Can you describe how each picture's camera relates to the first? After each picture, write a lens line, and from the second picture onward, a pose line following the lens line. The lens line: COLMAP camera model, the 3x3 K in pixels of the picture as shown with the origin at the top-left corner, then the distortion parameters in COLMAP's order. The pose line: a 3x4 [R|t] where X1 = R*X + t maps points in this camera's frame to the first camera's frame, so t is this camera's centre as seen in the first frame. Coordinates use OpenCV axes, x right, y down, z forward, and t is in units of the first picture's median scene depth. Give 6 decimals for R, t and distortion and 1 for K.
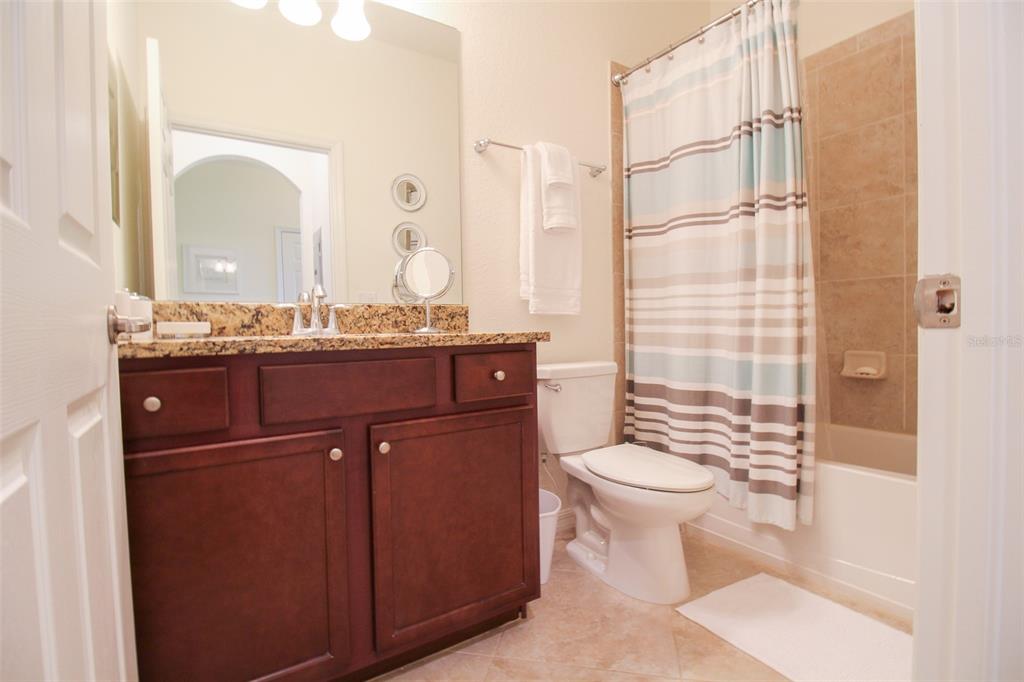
lens RADIAL K [[476.3, 0, 512.0], [0, 476.3, 341.0], [0, 0, 1]] dist [-0.000085, 0.000015]
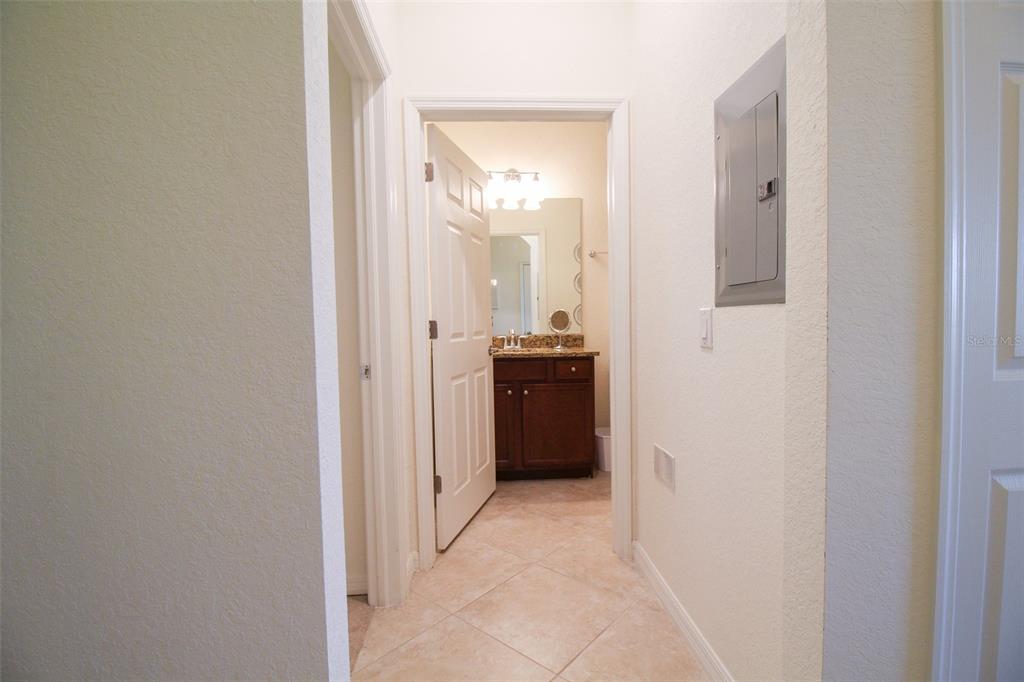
lens RADIAL K [[506.0, 0, 512.0], [0, 506.0, 341.0], [0, 0, 1]] dist [-0.000504, -0.016395]
pose [[0.871140, 0.025741, -0.490360, 0.870856], [-0.014959, 0.999553, 0.025896, -0.121782], [0.490807, -0.015224, 0.871135, -1.280587]]
